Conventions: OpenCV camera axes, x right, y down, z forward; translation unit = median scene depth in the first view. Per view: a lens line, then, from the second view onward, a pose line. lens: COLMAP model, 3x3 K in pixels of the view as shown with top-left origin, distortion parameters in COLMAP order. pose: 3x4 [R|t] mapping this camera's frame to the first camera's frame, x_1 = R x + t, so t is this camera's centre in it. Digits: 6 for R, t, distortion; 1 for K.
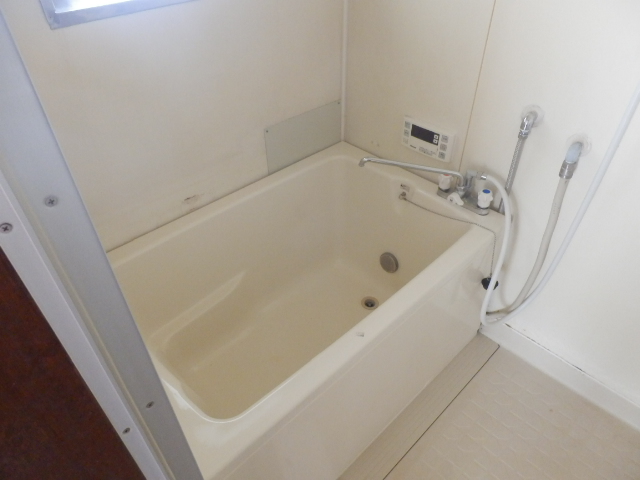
lens RADIAL K [[447.8, 0, 319.7], [0, 447.8, 237.8], [0, 0, 1]] dist [-0.014033, 0.000286]
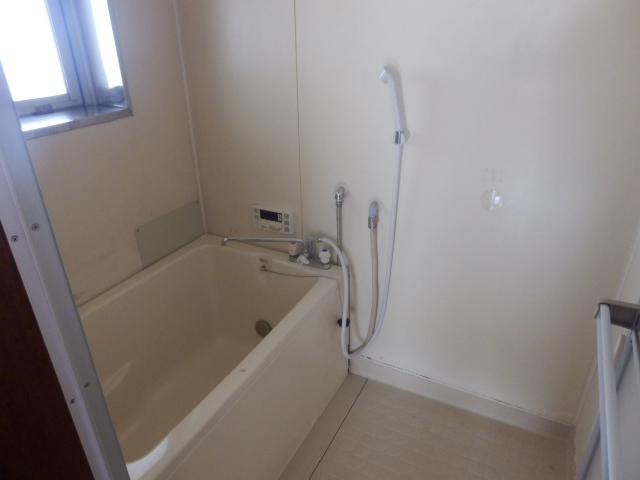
lens RADIAL K [[447.8, 0, 319.7], [0, 447.8, 237.8], [0, 0, 1]] dist [-0.014033, 0.000286]
pose [[0.947519, -0.141058, 0.286898, -0.005514], [0.204979, 0.956717, -0.206584, 0.120258], [-0.245339, 0.254551, 0.935421, -0.204839]]
